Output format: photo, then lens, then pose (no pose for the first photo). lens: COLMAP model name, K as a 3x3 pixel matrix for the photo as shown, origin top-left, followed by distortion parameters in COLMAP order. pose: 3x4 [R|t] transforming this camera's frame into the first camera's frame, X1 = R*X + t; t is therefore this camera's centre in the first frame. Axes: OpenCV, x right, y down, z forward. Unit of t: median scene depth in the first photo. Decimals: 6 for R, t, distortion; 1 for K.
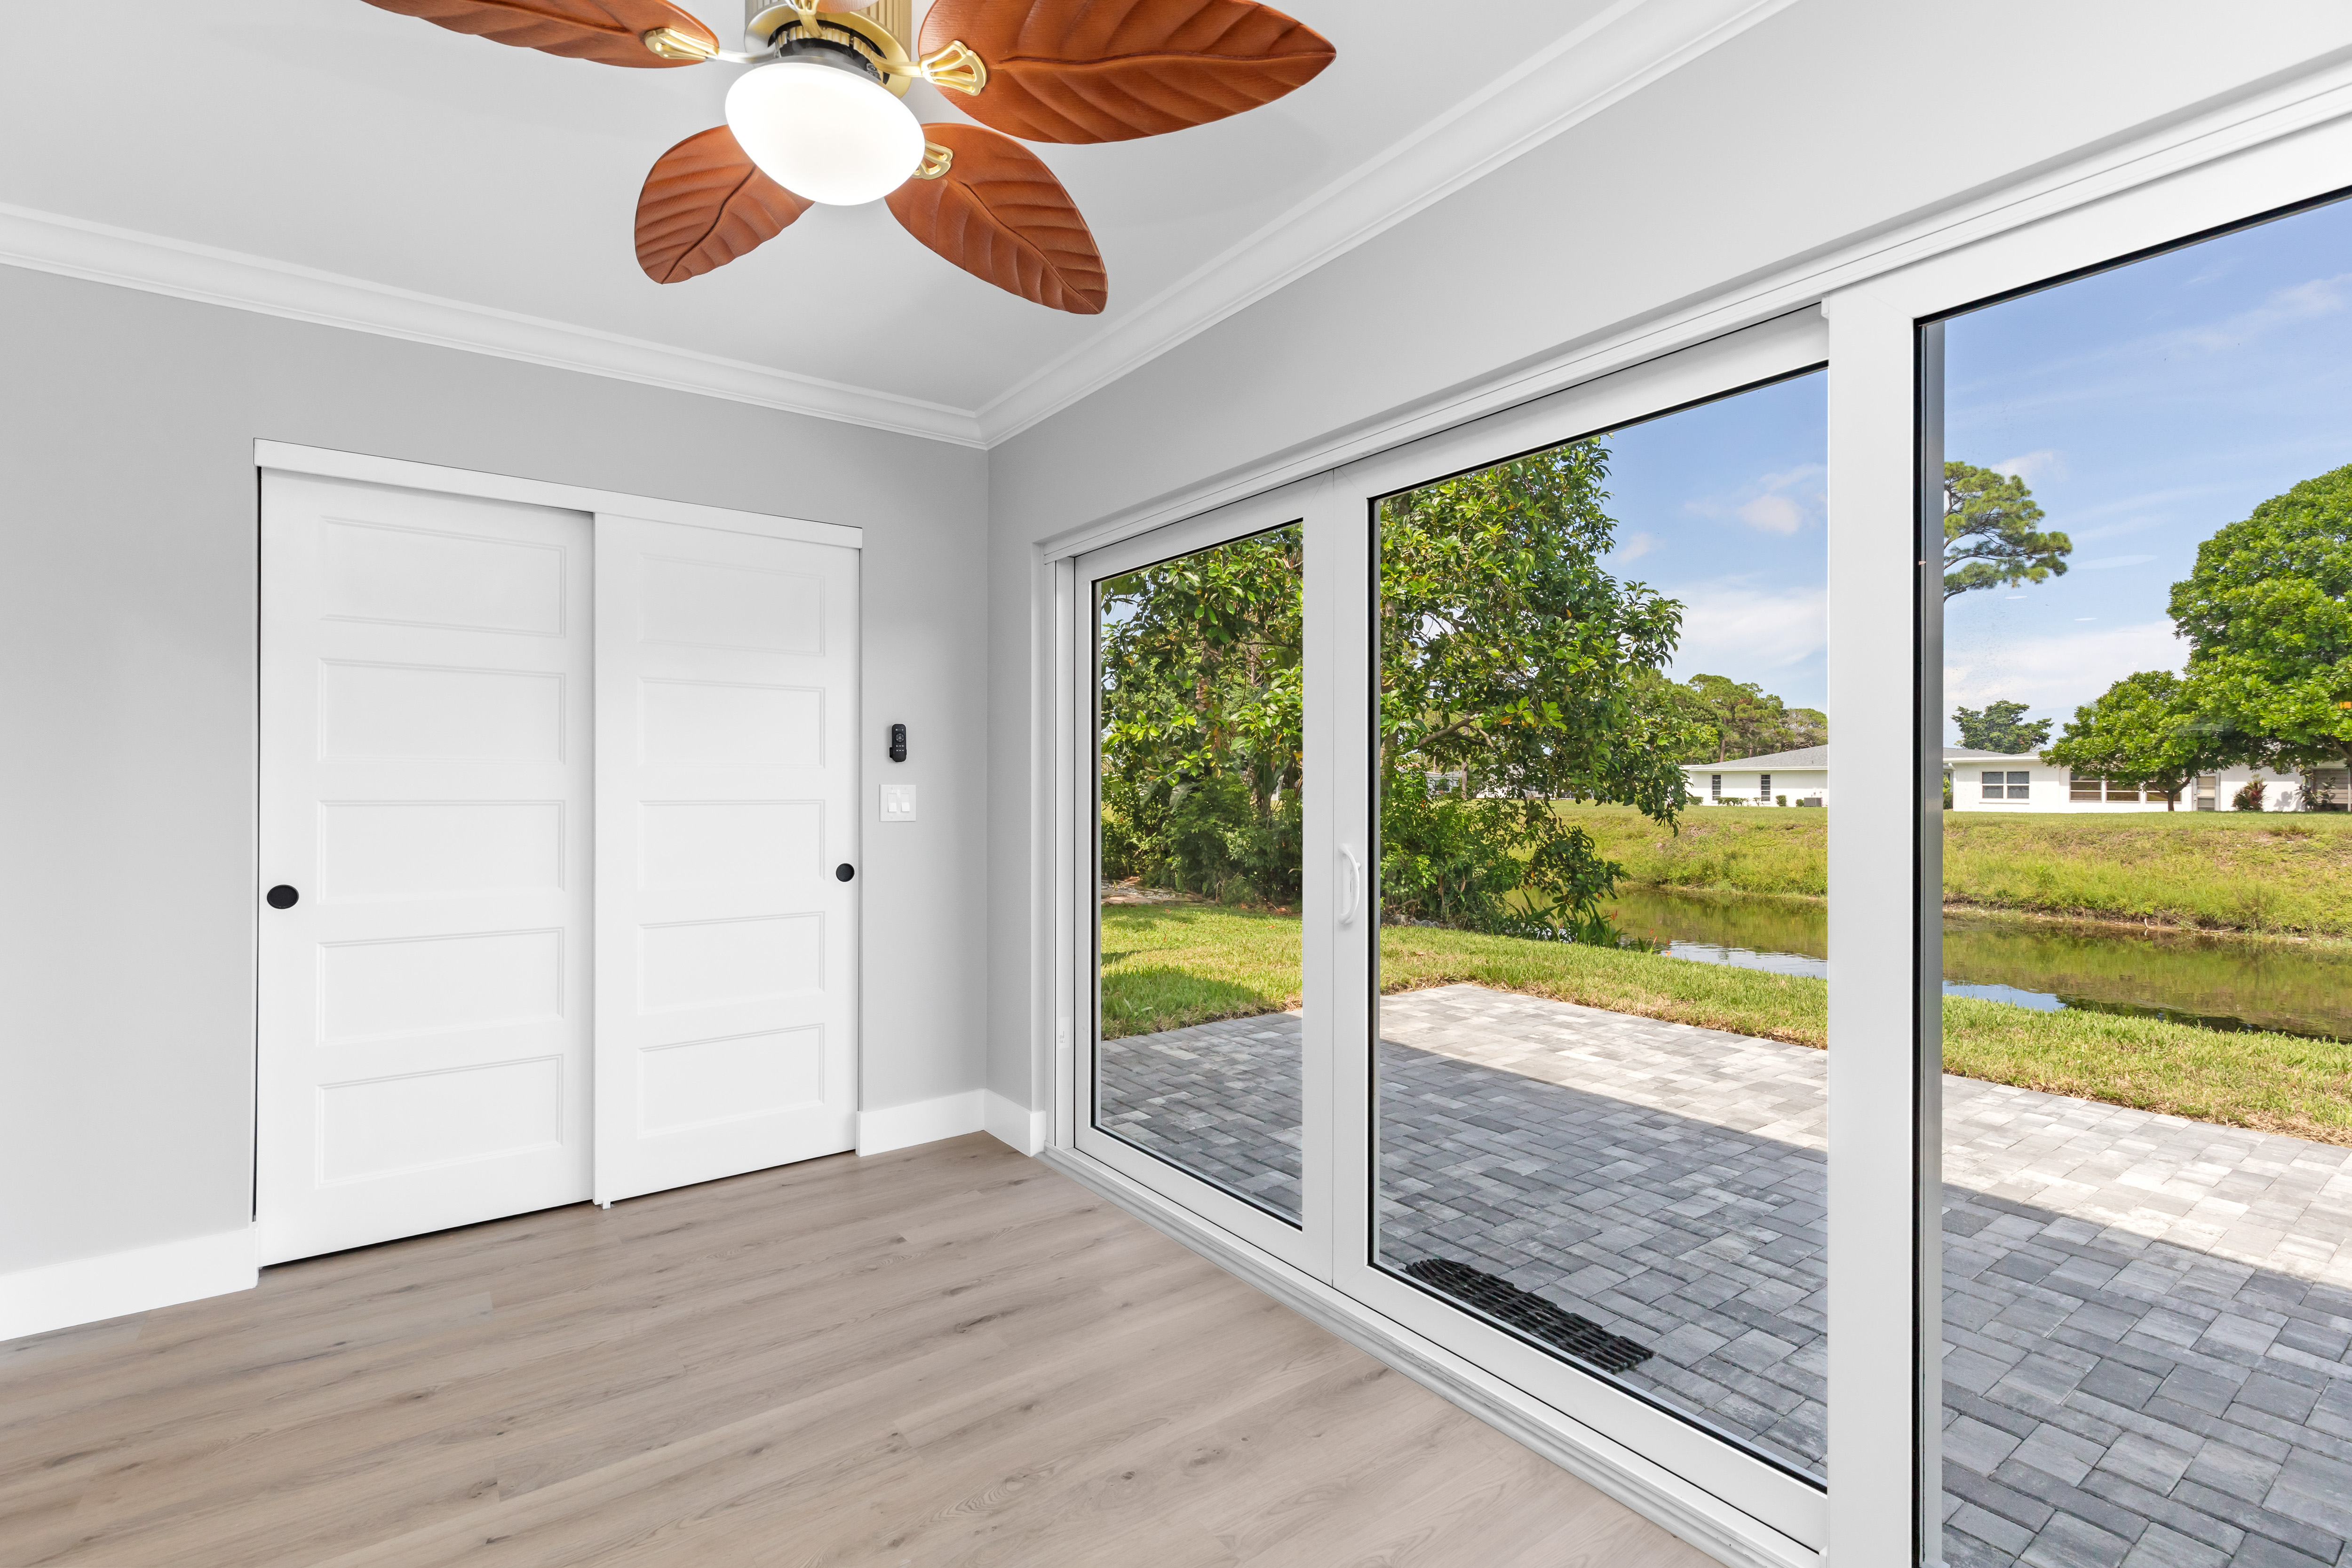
lens RADIAL K [[1065.2, 0, 1168.0], [0, 1065.2, 781.7], [0, 0, 1]] dist [0.007561, -0.000193]
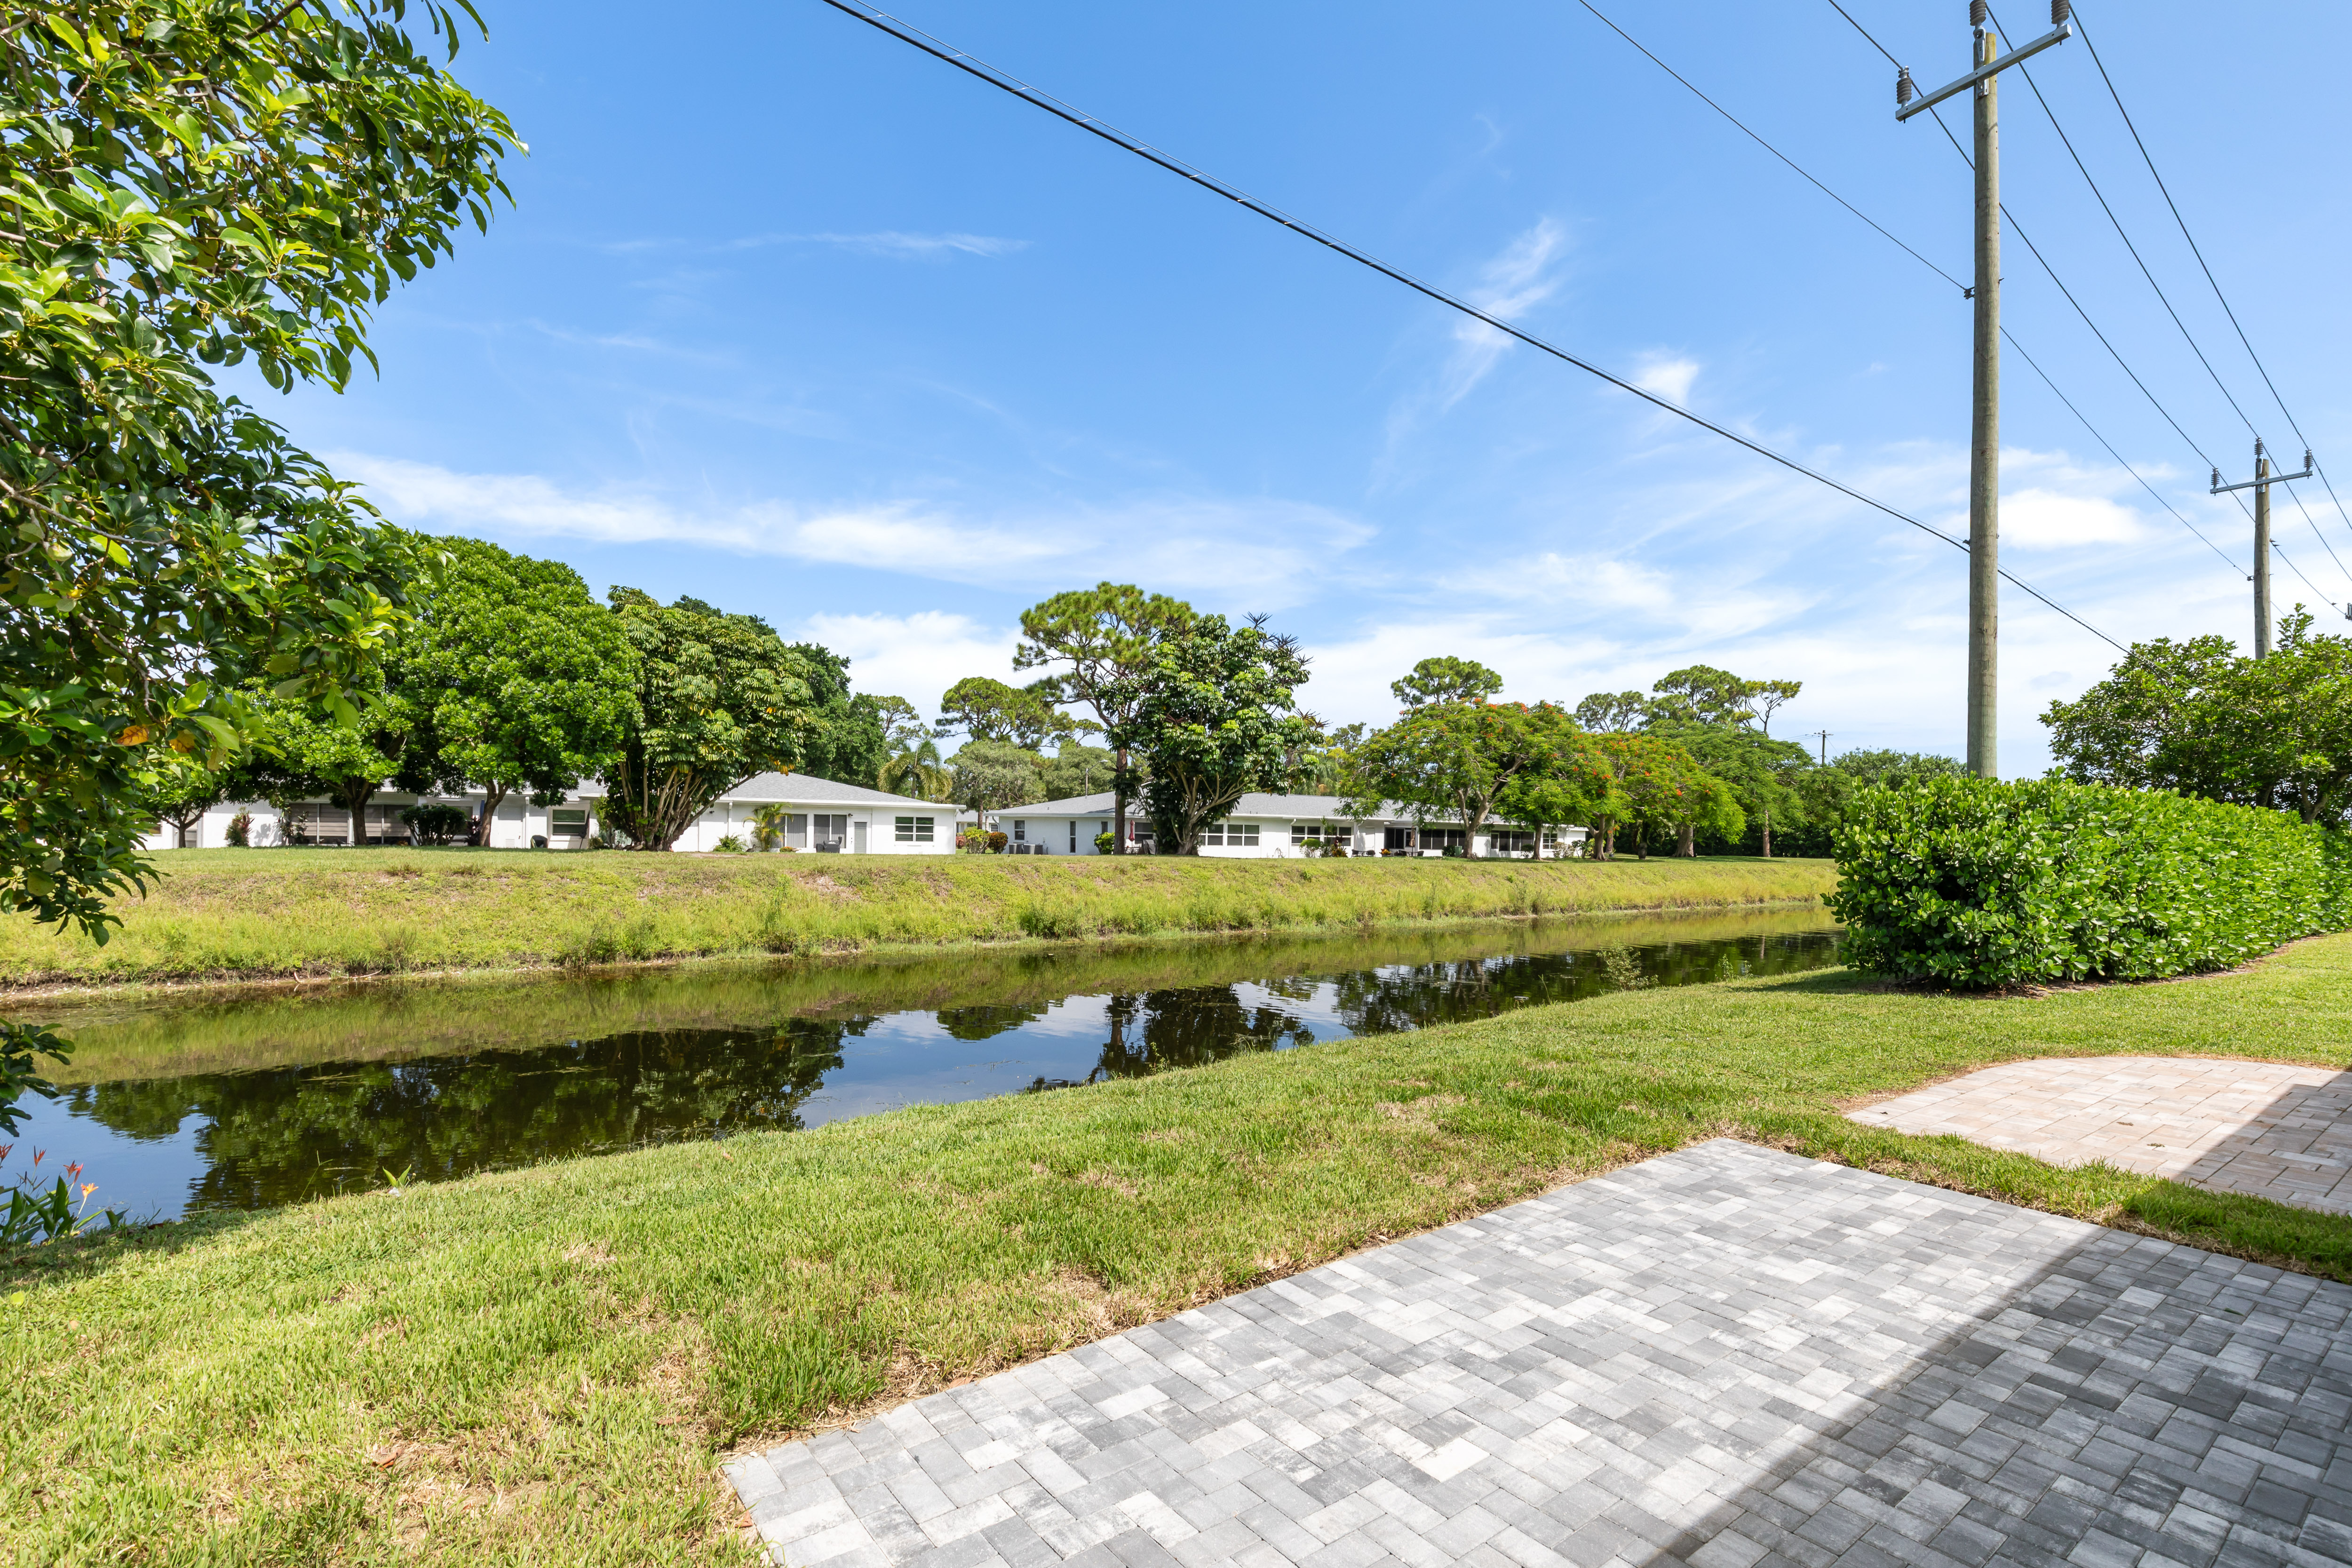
lens RADIAL K [[1087.0, 0, 1183.8], [0, 1087.0, 836.0], [0, 0, 1]] dist [0.009938, -0.000549]
pose [[-0.019833, -0.009192, 0.999761, -0.036181], [-0.021759, 0.999725, 0.008760, -0.013376], [-0.999566, -0.021580, -0.020028, 0.253115]]
